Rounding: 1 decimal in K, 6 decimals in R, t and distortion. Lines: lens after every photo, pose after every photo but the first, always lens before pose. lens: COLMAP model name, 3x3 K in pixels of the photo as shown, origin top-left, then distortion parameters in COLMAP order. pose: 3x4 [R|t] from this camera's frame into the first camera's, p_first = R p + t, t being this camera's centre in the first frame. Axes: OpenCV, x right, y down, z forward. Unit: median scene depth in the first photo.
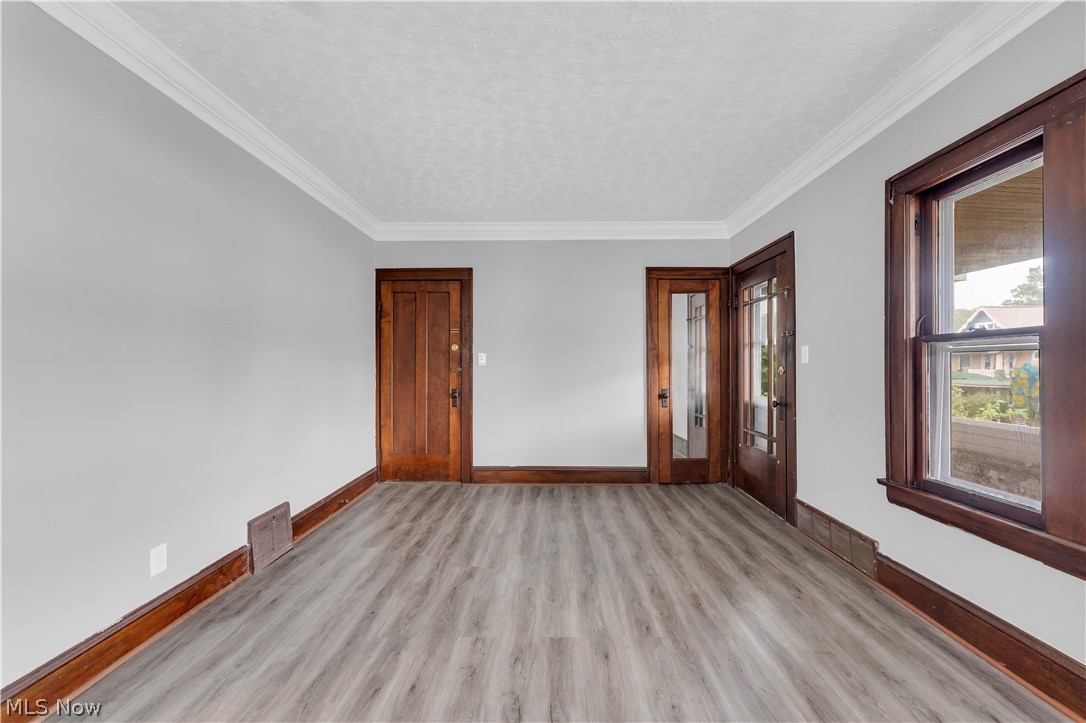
lens RADIAL K [[441.4, 0, 547.5], [0, 441.4, 362.3], [0, 0, 1]] dist [0.000106, -0.000152]
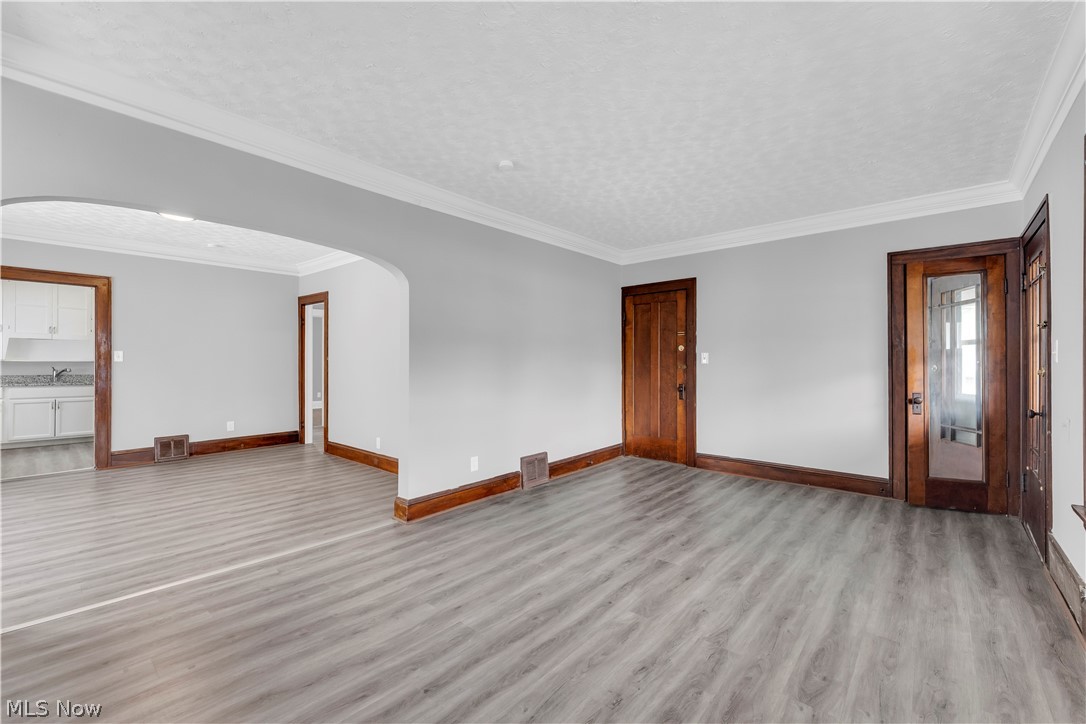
lens RADIAL K [[462.7, 0, 543.3], [0, 462.7, 361.1], [0, 0, 1]] dist [0.001770, 0.000119]
pose [[0.757904, -0.000626, -0.652365, 0.308812], [0.002532, 0.999995, 0.001981, -0.002804], [0.652361, -0.003153, 0.757902, -0.156007]]
